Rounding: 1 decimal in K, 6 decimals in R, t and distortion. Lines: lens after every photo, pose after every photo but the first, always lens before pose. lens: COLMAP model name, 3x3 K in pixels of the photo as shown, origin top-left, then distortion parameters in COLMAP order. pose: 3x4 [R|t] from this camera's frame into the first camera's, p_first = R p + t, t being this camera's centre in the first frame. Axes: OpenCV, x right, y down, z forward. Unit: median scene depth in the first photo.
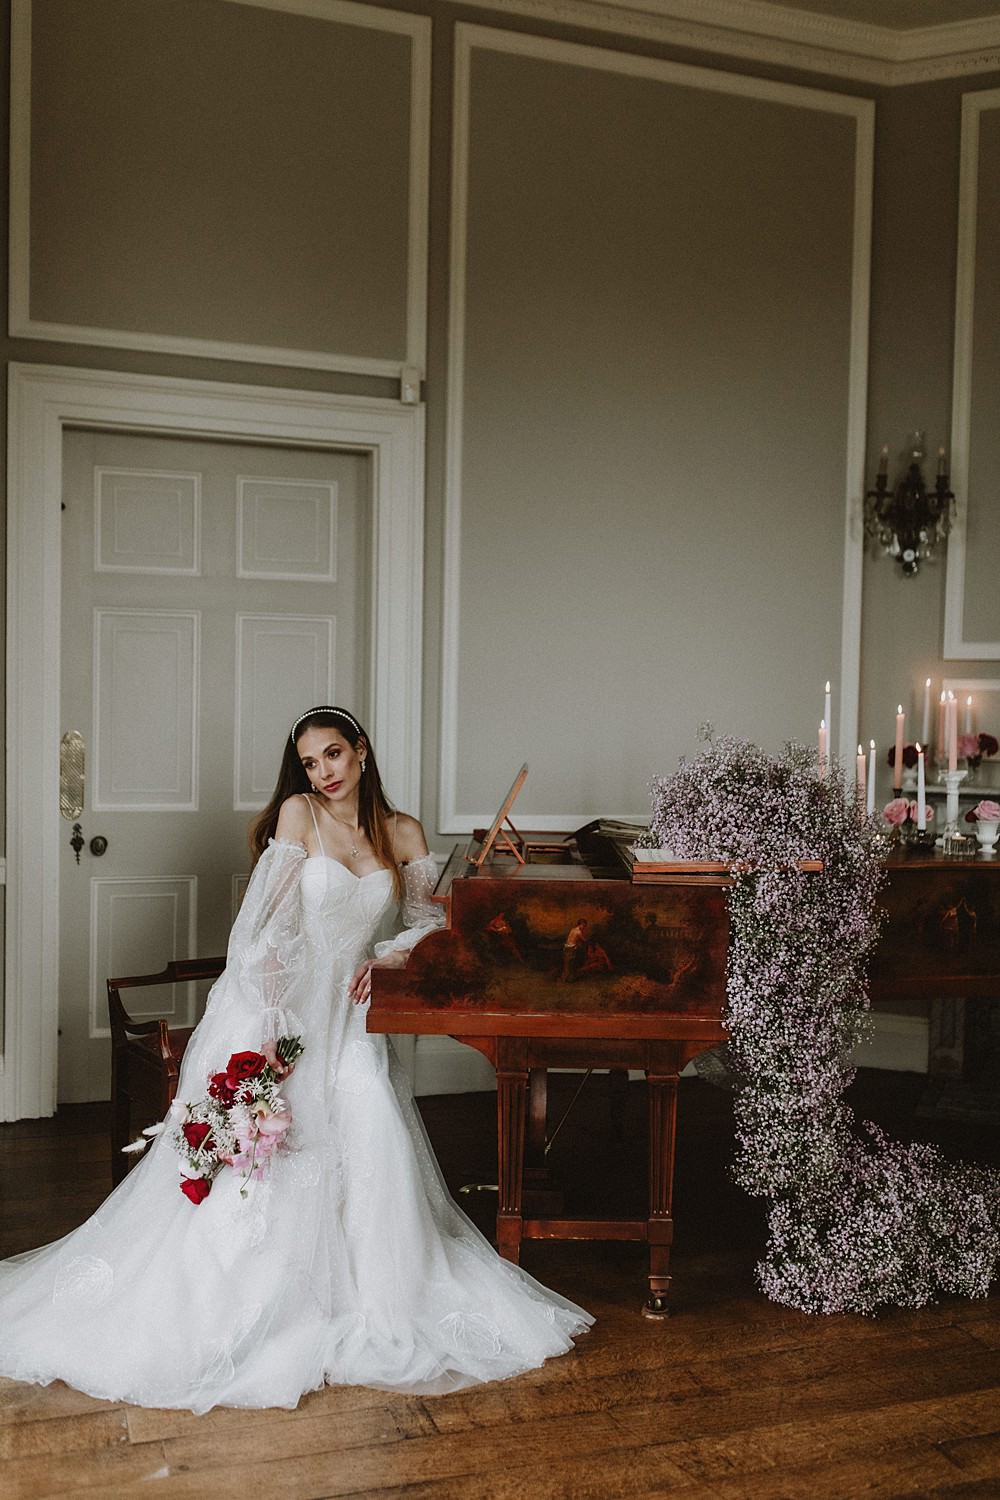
lens RADIAL K [[1408.5, 0, 498.9], [0, 1408.5, 751.8], [0, 0, 1]] dist [-0.000527, 0.000000]
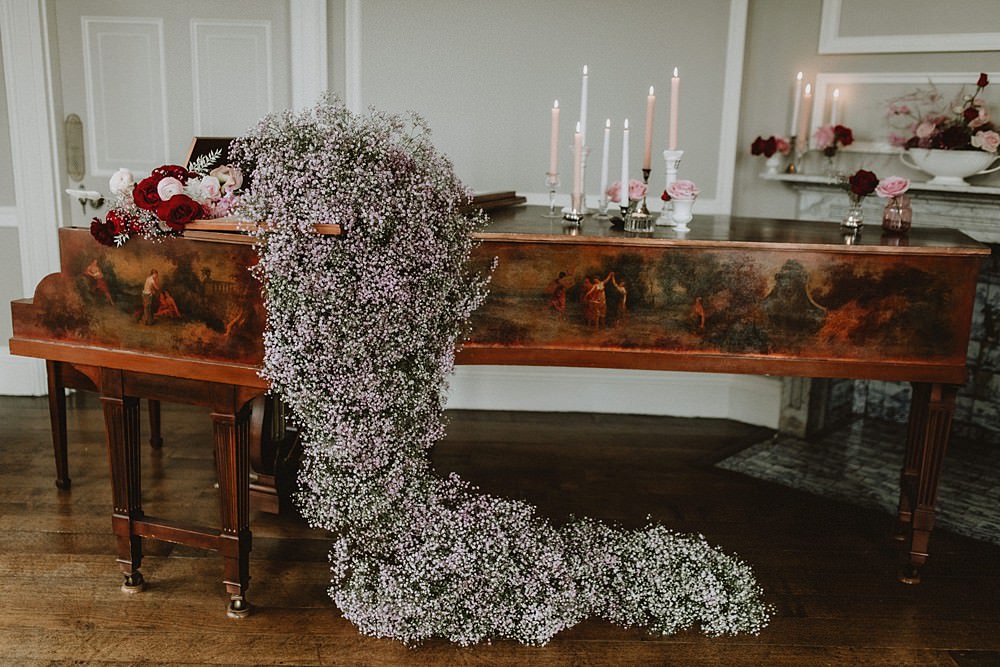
lens RADIAL K [[939.0, 0, 500.6], [0, 939.0, 333.3], [0, 0, 1]] dist [-0.000527, 0.000000]
pose [[0.948823, 0.075852, -0.306564, 0.544330], [-0.019693, 0.983049, 0.182282, 0.028572], [0.315194, -0.166917, 0.934233, 0.389730]]
